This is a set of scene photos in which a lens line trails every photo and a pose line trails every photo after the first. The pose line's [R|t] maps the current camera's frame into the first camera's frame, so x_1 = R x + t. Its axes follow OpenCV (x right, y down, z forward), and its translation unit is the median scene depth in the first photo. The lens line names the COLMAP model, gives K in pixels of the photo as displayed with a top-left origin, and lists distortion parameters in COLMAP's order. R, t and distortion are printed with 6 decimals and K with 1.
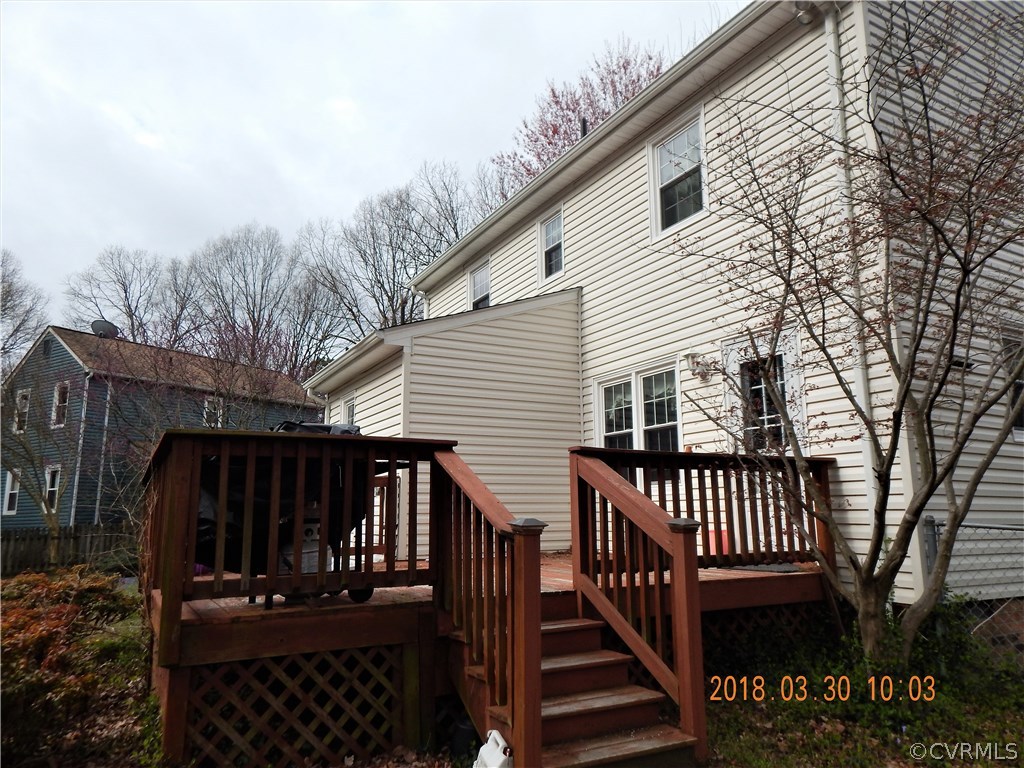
lens RADIAL K [[669.6, 0, 512.0], [0, 669.6, 384.0], [0, 0, 1]] dist [0.027763, 0.000958]
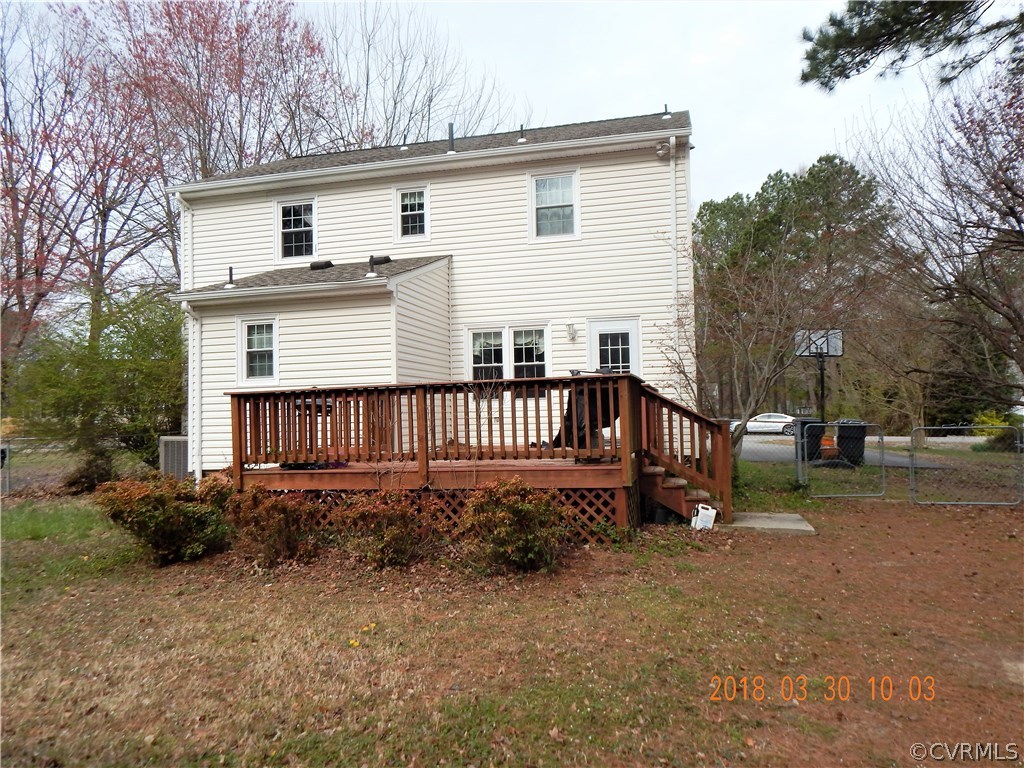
lens RADIAL K [[669.6, 0, 512.0], [0, 669.6, 384.0], [0, 0, 1]] dist [0.027763, 0.000958]
pose [[0.674854, 0.024365, 0.737549, -0.928544], [-0.113081, 0.991065, 0.070728, 0.003793], [-0.729236, -0.131134, 0.671579, -0.031058]]
